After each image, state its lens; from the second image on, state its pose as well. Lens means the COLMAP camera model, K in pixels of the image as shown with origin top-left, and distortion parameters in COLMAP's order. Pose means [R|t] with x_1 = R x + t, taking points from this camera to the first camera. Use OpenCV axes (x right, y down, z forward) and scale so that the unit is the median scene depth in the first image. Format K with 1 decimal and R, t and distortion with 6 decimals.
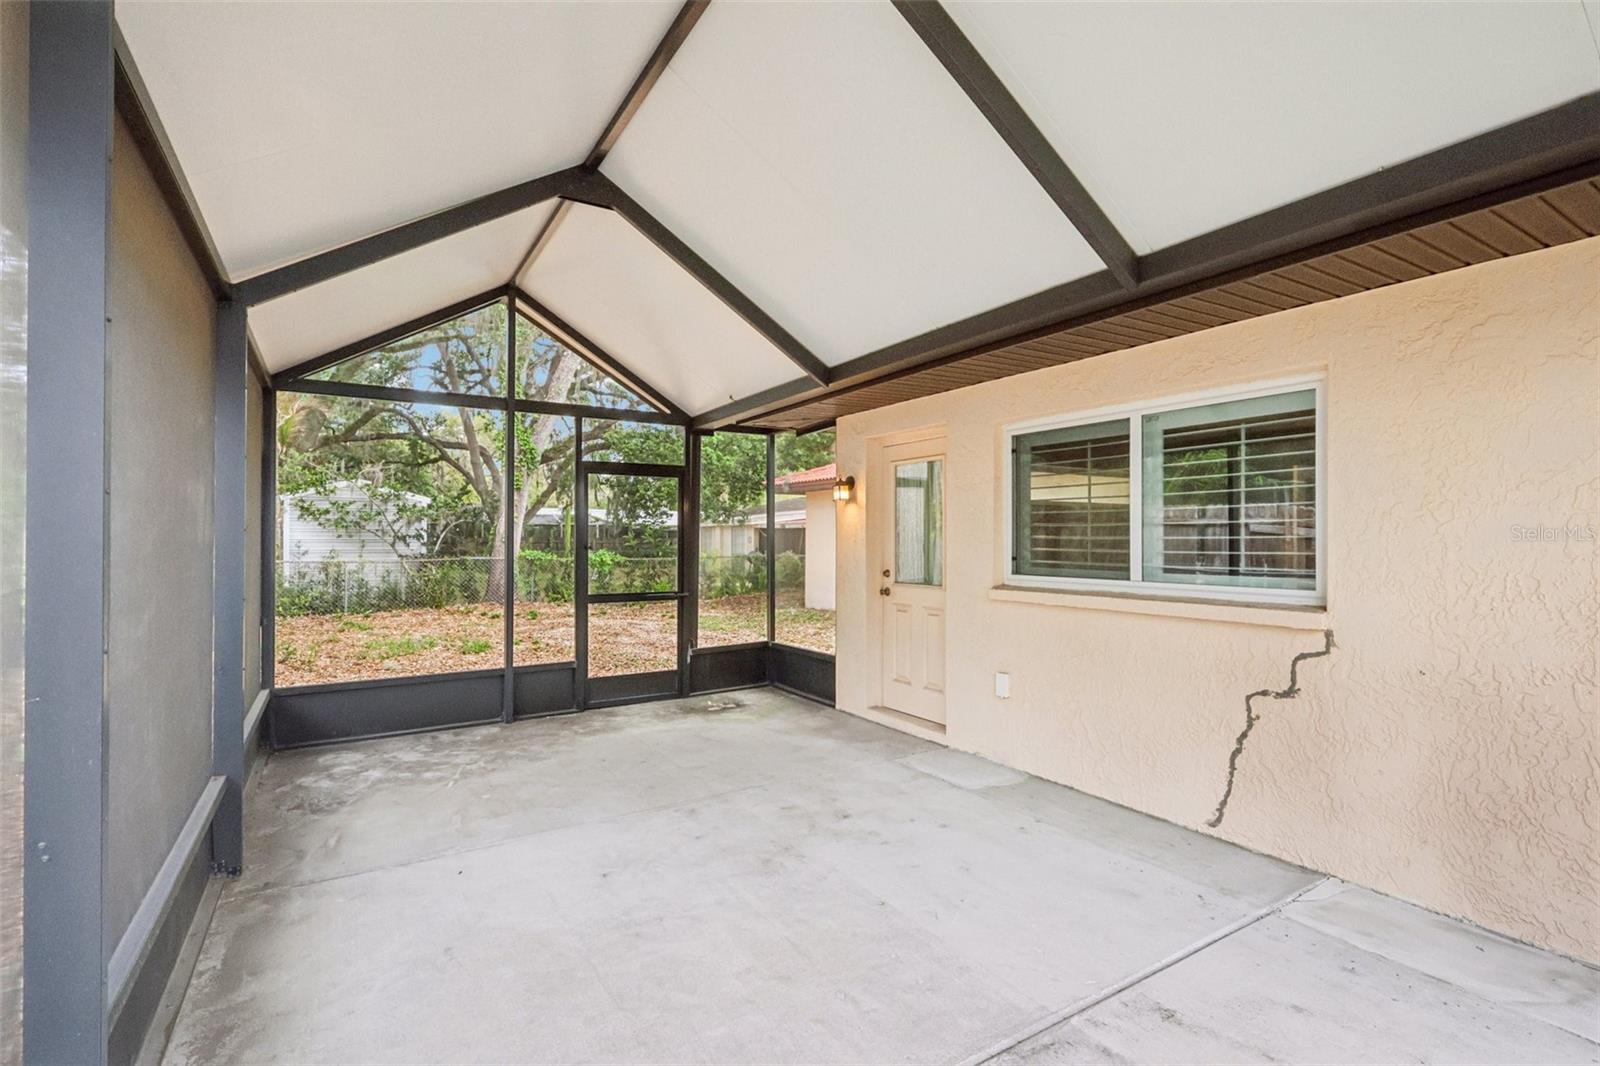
lens RADIAL K [[752.3, 0, 799.5], [0, 752.3, 538.1], [0, 0, 1]] dist [-0.003195, 0.002060]
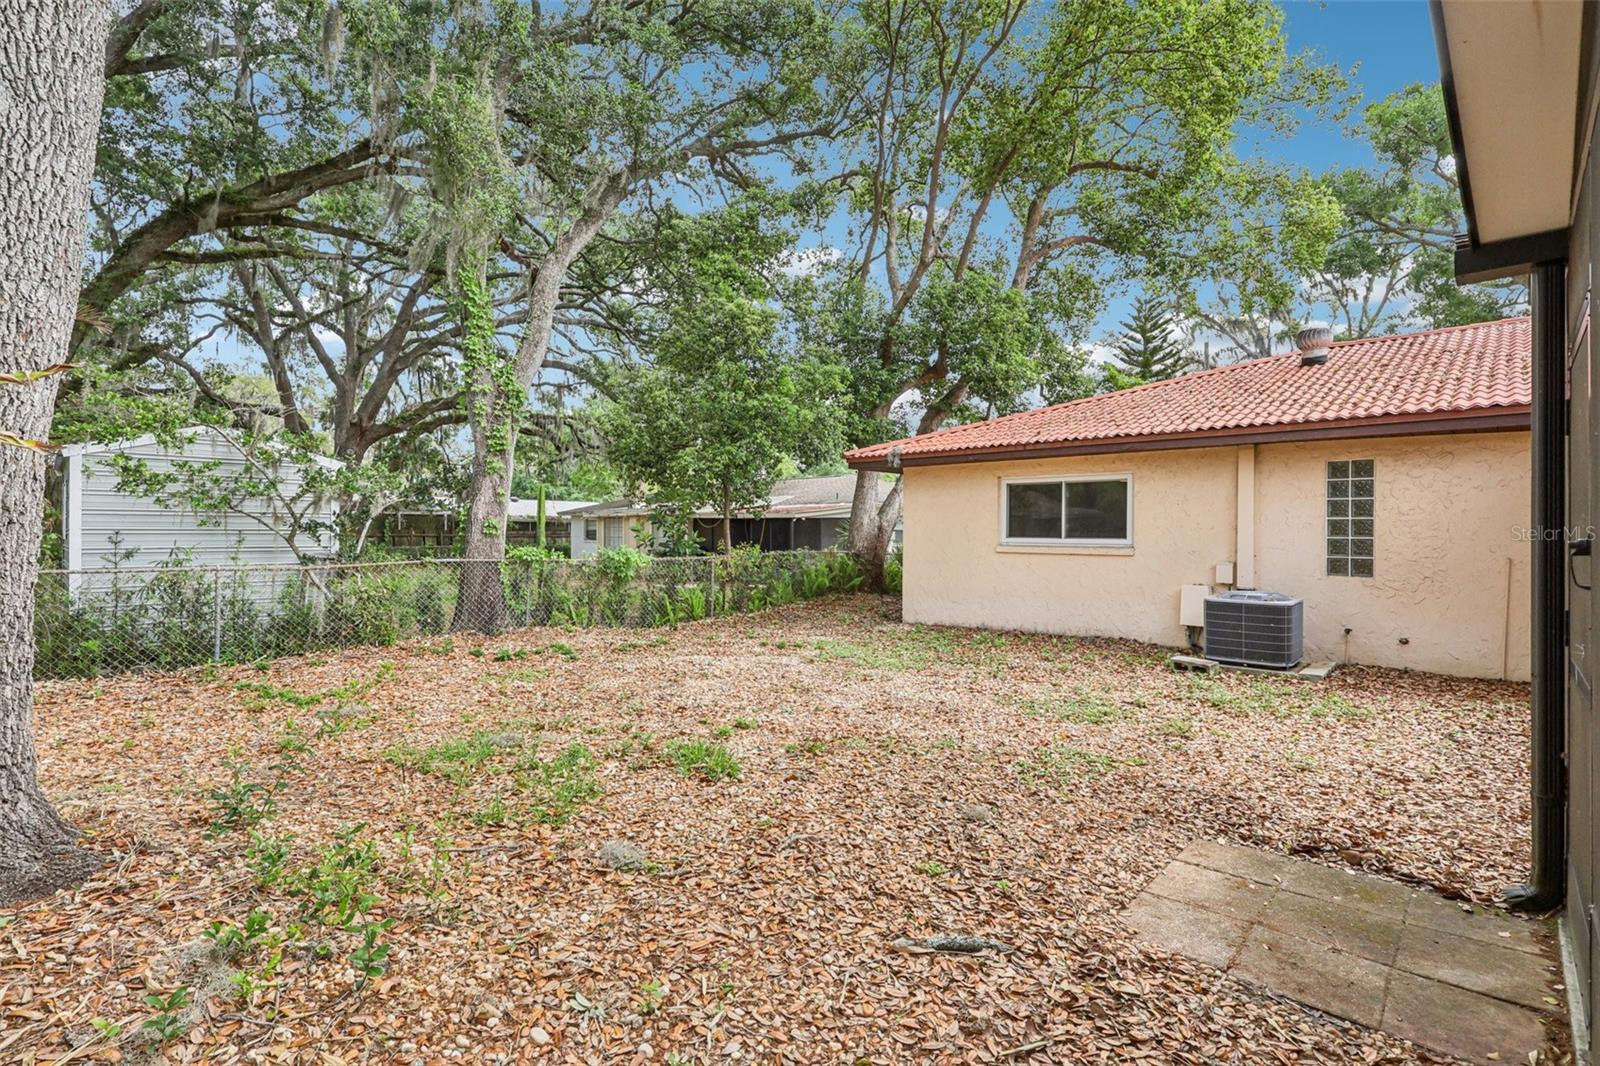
lens RADIAL K [[752.3, 0, 801.3], [0, 752.3, 527.0], [0, 0, 1]] dist [-0.003195, 0.002060]
pose [[0.967540, 0.002856, 0.252703, -0.312984], [-0.001543, 0.999984, -0.005392, 0.002380], [-0.252715, 0.004827, 0.967529, 0.340681]]
